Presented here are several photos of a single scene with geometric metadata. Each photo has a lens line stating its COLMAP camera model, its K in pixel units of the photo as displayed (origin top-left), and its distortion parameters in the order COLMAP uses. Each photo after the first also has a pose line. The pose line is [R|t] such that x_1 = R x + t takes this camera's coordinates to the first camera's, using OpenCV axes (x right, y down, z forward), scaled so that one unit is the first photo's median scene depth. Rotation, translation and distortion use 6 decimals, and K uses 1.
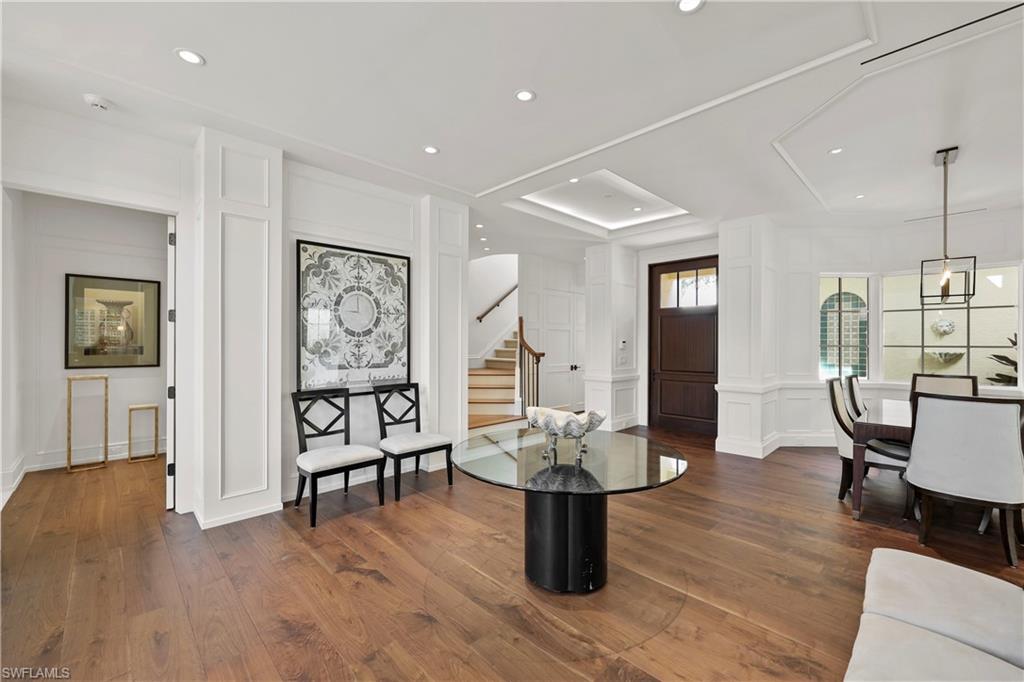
lens RADIAL K [[416.5, 0, 511.0], [0, 416.5, 340.6], [0, 0, 1]] dist [0.000543, 0.000427]
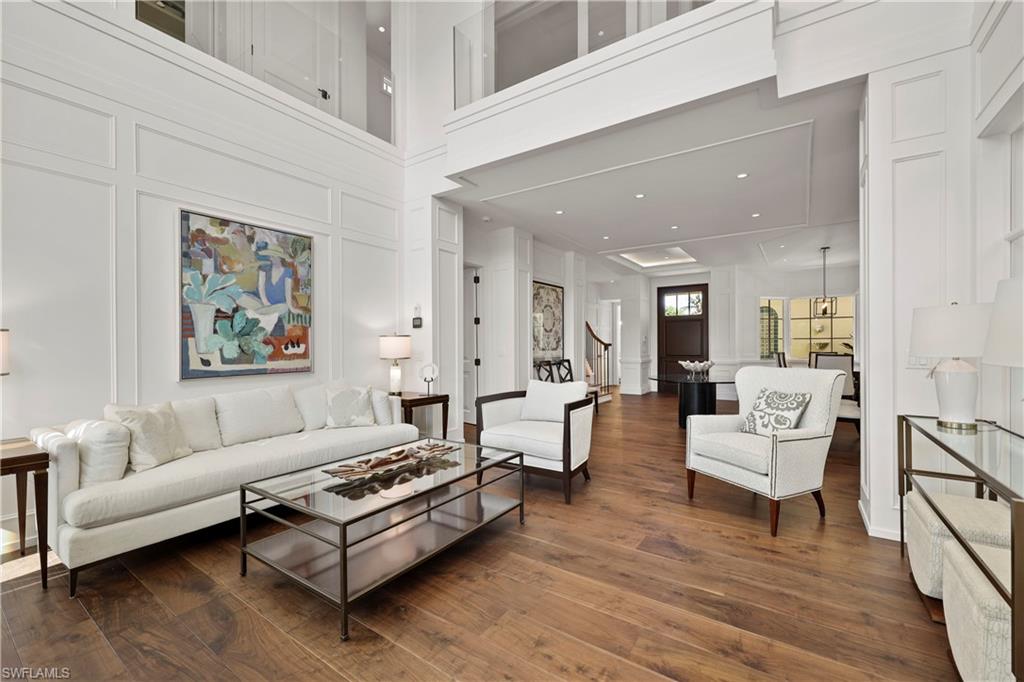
lens RADIAL K [[416.5, 0, 516.9], [0, 416.5, 345.3], [0, 0, 1]] dist [0.000543, 0.000427]
pose [[0.981434, -0.006616, 0.191687, -0.595580], [0.004877, 0.999943, 0.009544, 0.019111], [-0.191740, -0.008432, 0.981410, -0.518857]]
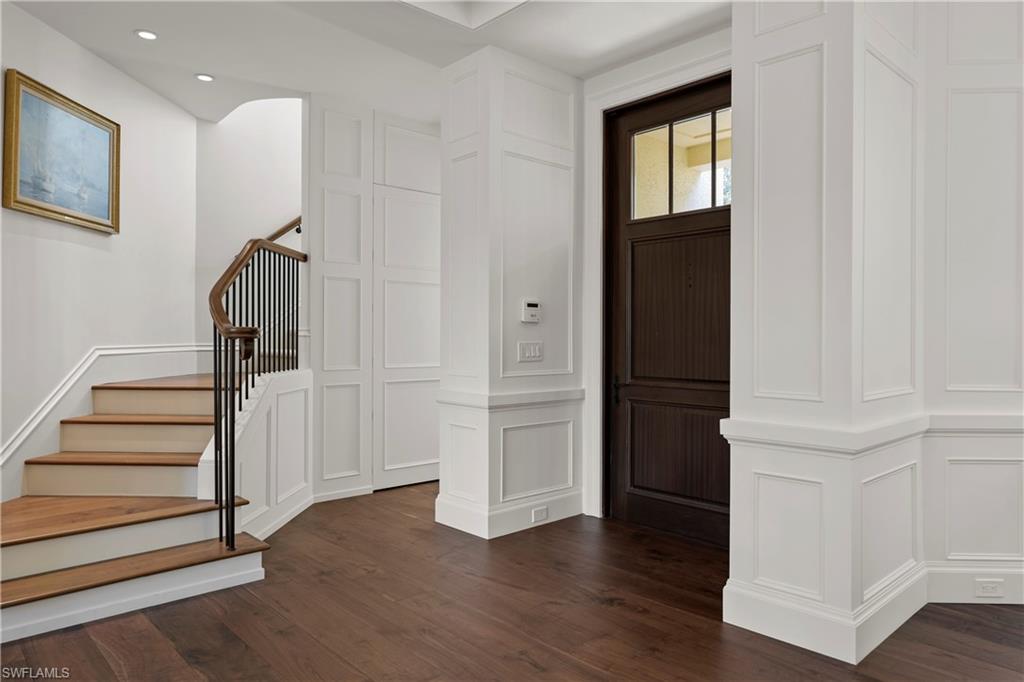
lens RADIAL K [[675.7, 0, 509.6], [0, 675.7, 331.5], [0, 0, 1]] dist [0.006256, -0.001301]
pose [[0.999387, 0.000345, -0.035012, 0.324867], [-0.000368, 1.000000, -0.000655, 0.034473], [0.035012, 0.000667, 0.999387, 0.437056]]
